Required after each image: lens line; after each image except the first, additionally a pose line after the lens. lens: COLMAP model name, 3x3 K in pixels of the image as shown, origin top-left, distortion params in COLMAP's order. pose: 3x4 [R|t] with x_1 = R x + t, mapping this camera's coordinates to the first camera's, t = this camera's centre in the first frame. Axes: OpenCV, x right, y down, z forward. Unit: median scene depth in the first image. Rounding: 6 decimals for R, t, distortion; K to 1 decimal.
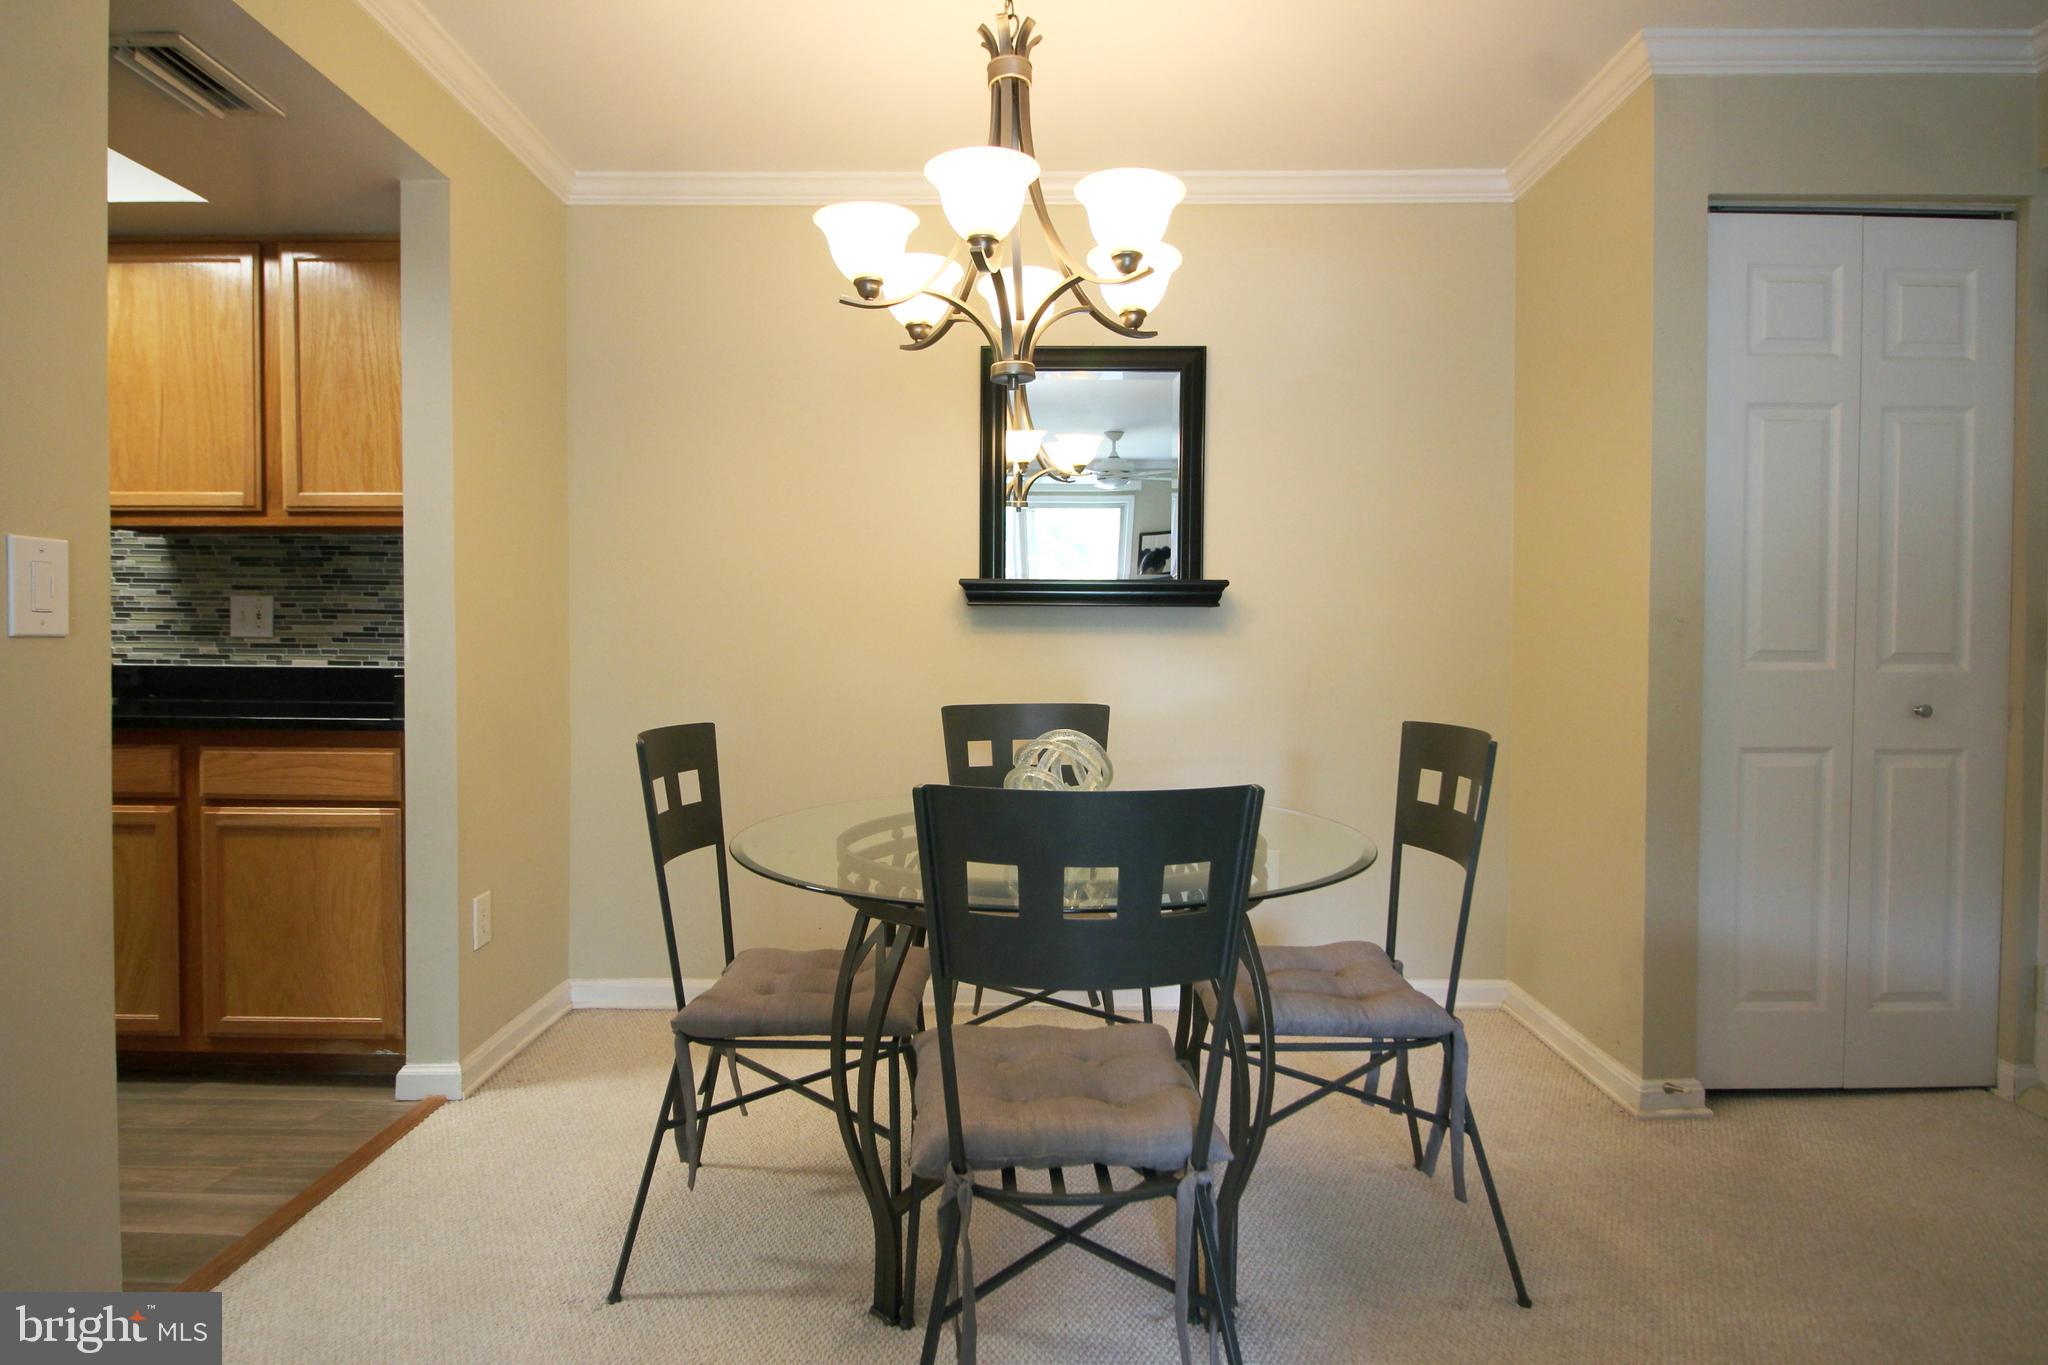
lens RADIAL K [[1123.6, 0, 1018.0], [0, 1123.6, 660.4], [0, 0, 1]] dist [-0.002103, -0.001981]
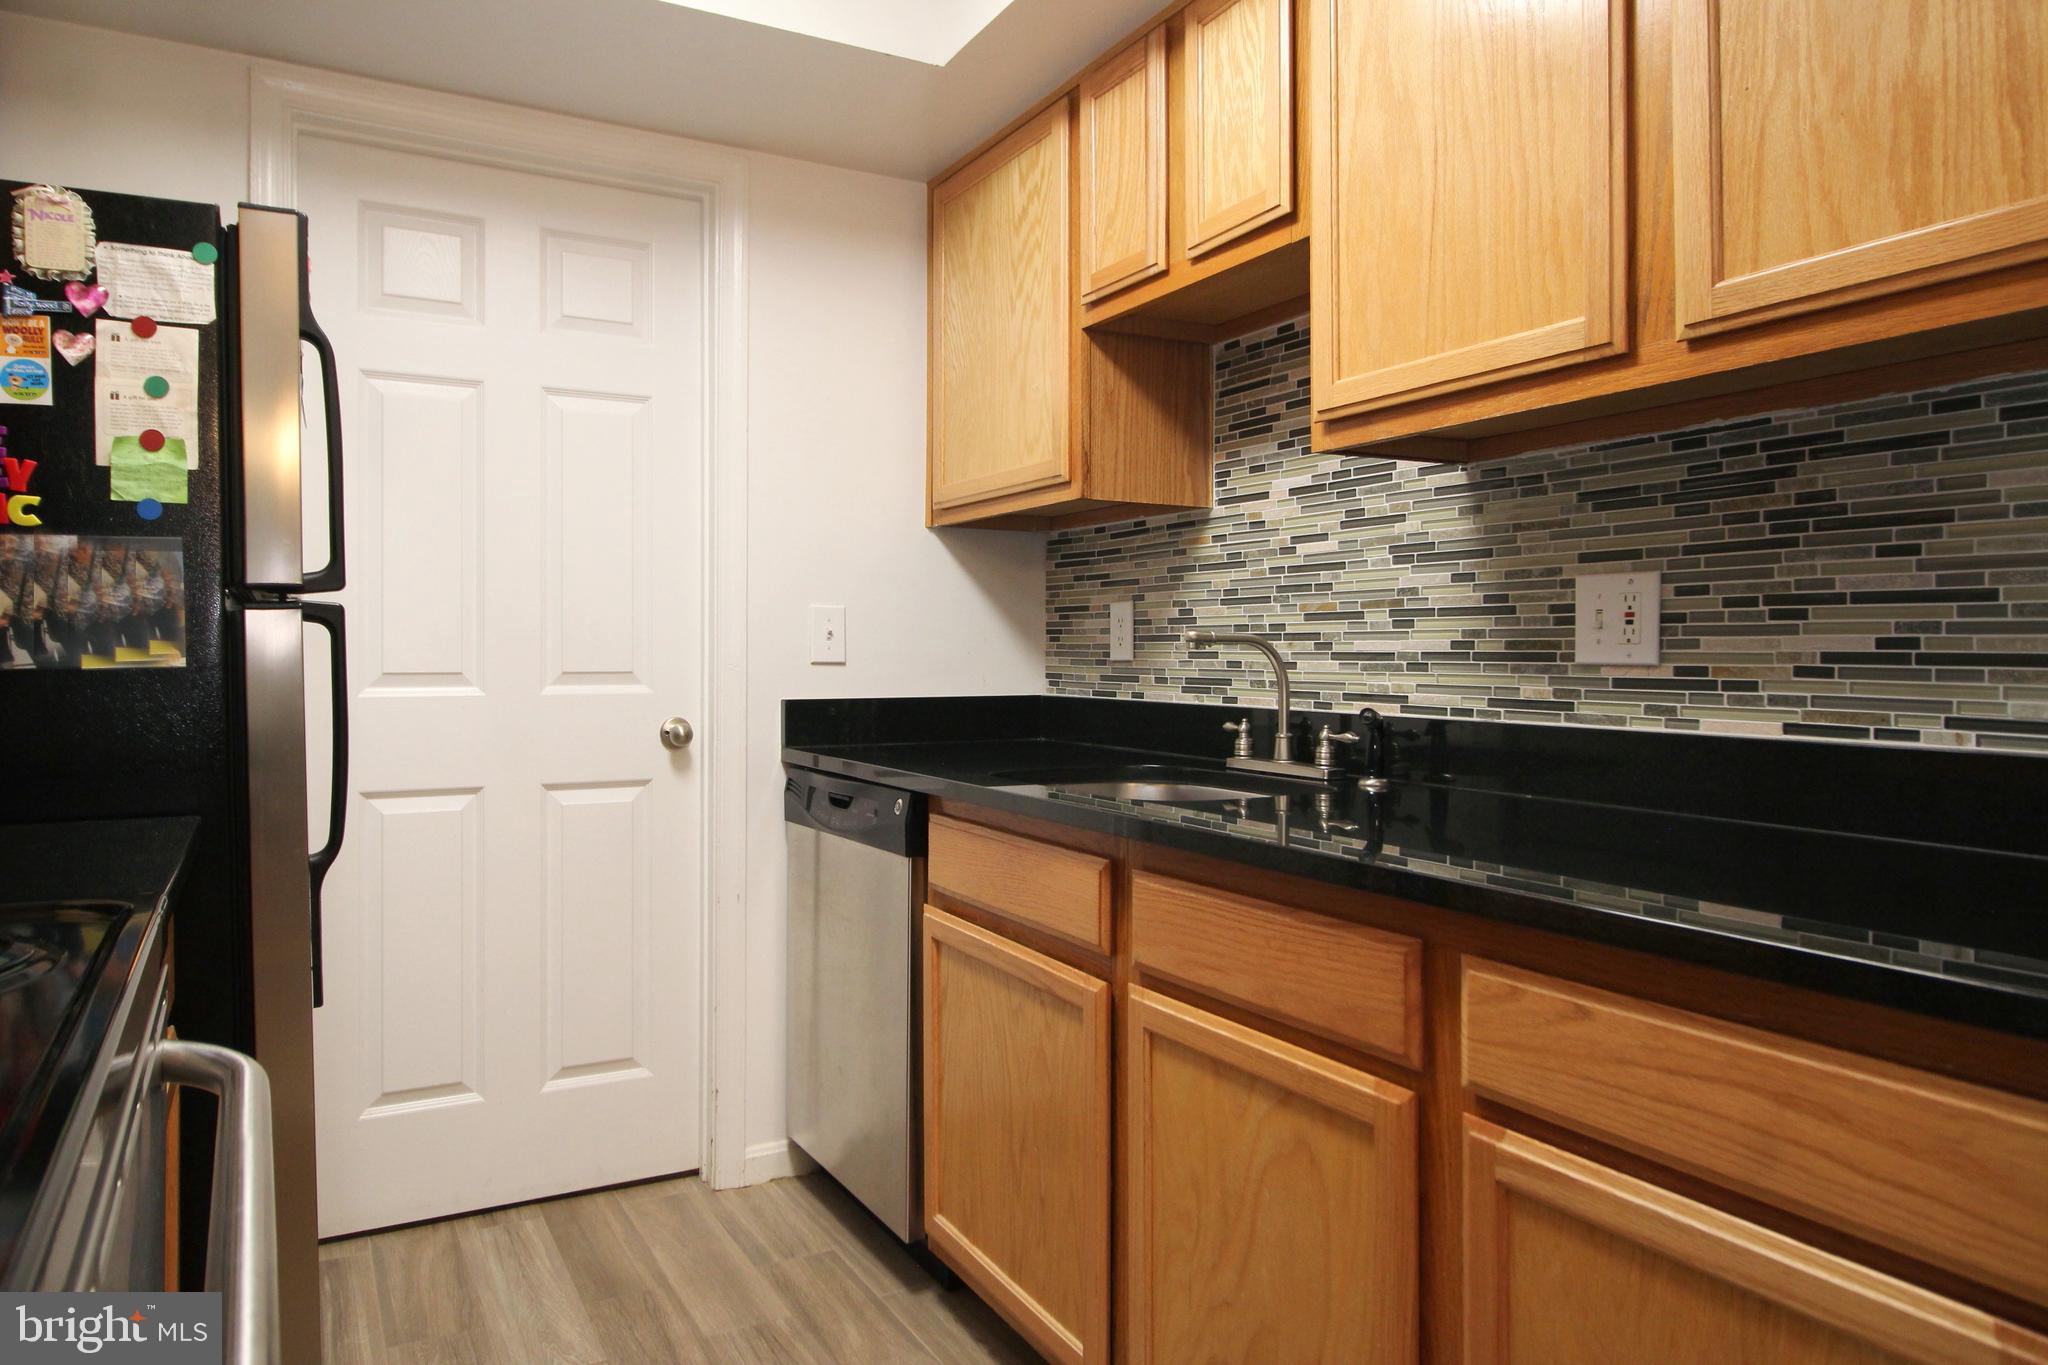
lens RADIAL K [[1337.3, 0, 991.7], [0, 1337.3, 660.3], [0, 0, 1]] dist [-0.000964, -0.001935]
pose [[0.479954, -0.003080, -0.877288, -0.335317], [-0.011348, 0.999888, -0.009718, -0.014607], [0.877220, 0.014620, 0.479866, 0.528062]]
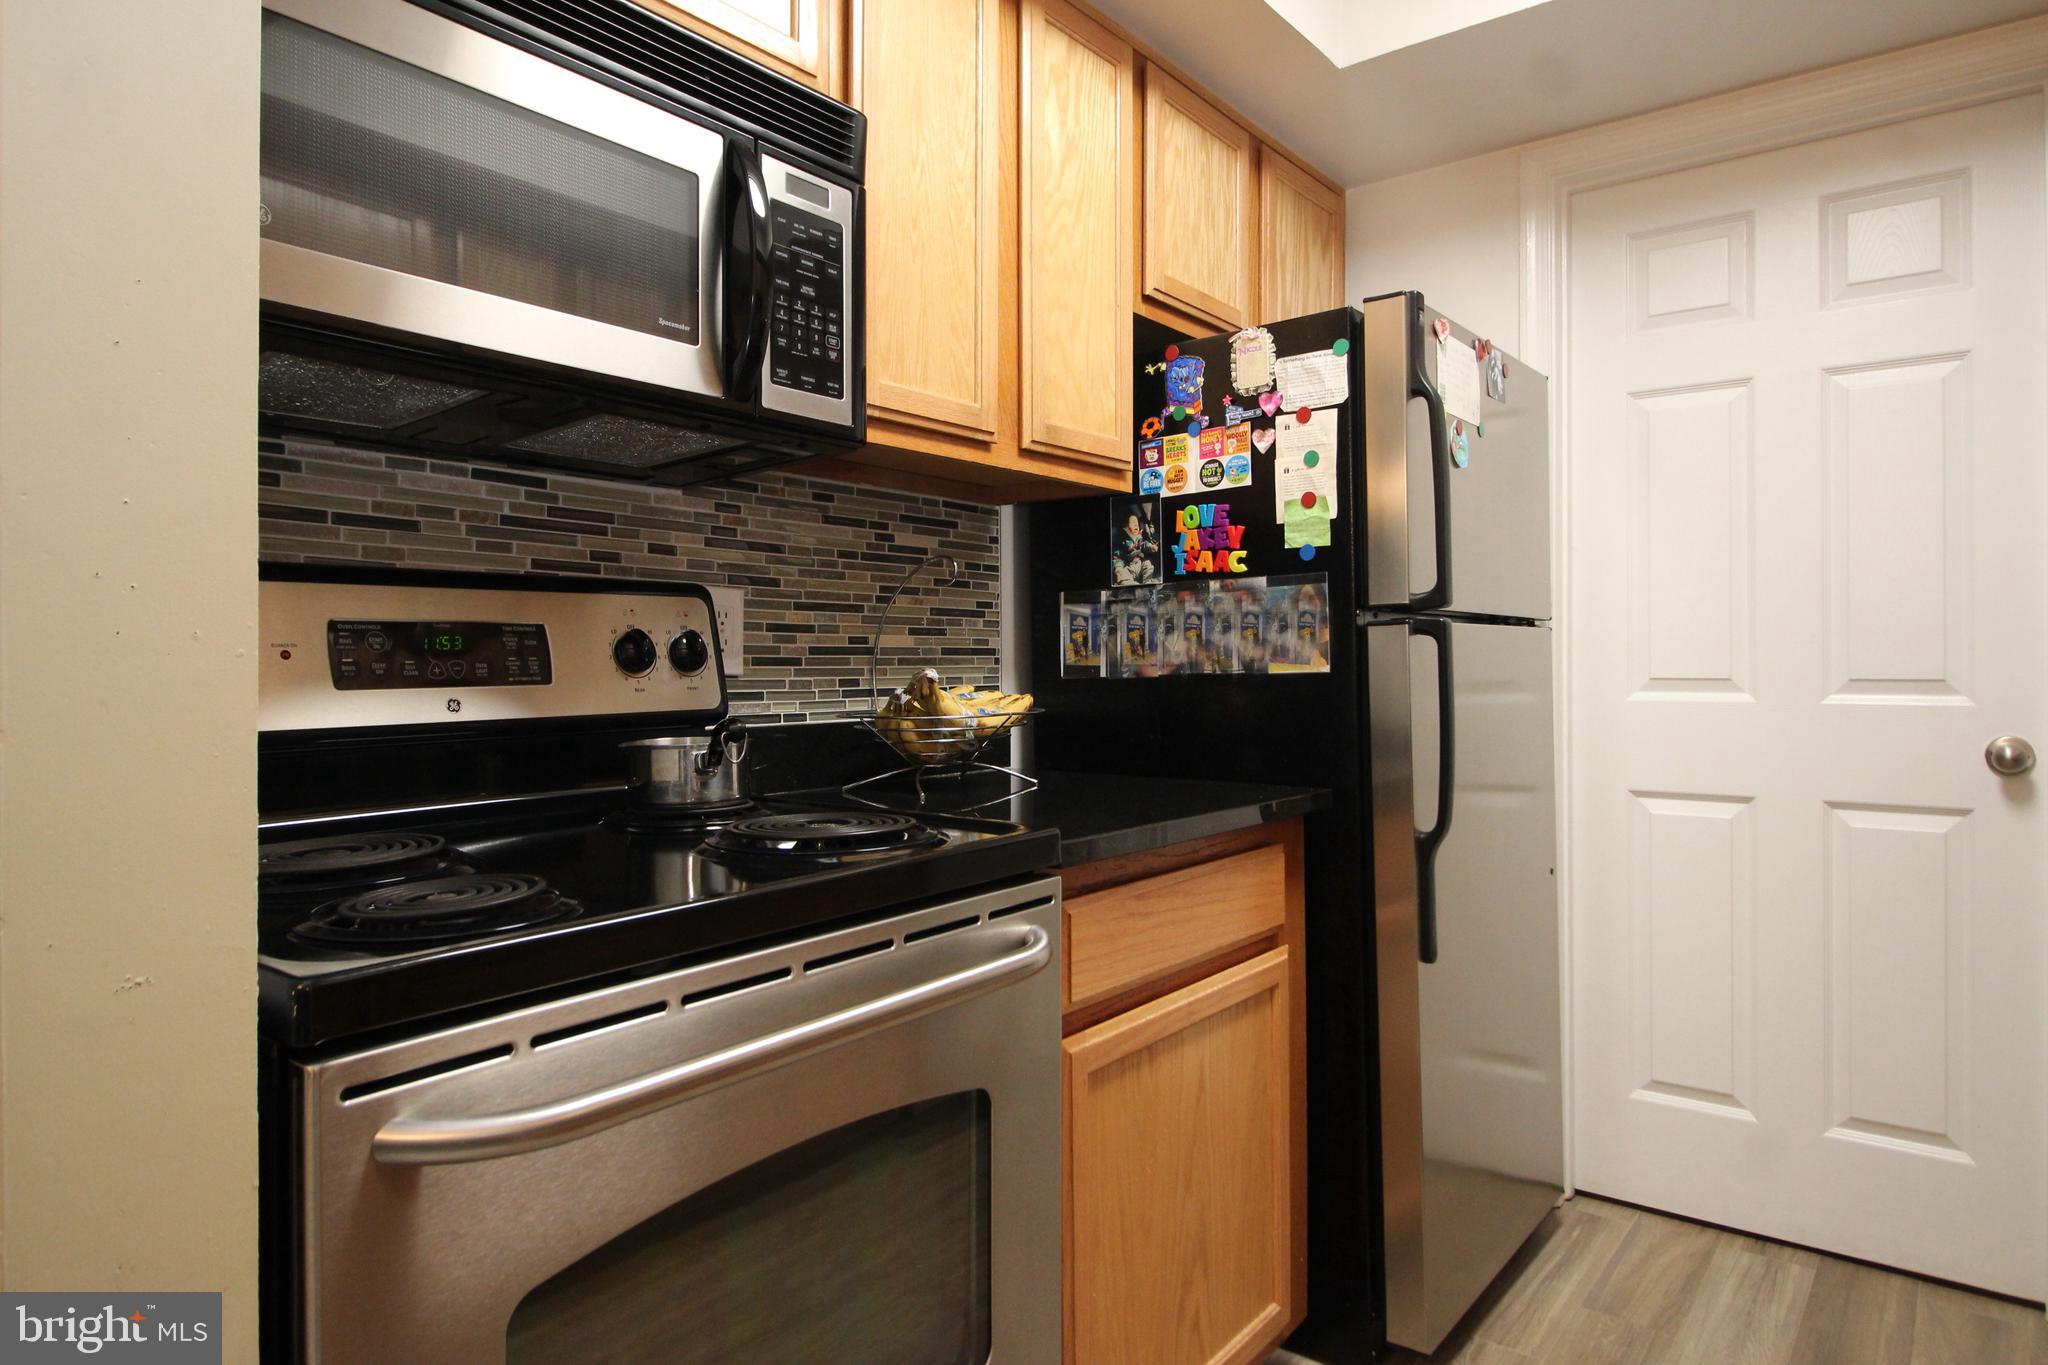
lens RADIAL K [[1233.6, 0, 1021.9], [0, 1233.6, 660.8], [0, 0, 1]] dist [-0.002985, -0.001739]
pose [[-0.619852, -0.003615, -0.784711, -0.360839], [-0.012877, 0.999902, 0.005565, -0.020533], [0.784613, 0.013554, -0.619837, 0.753507]]
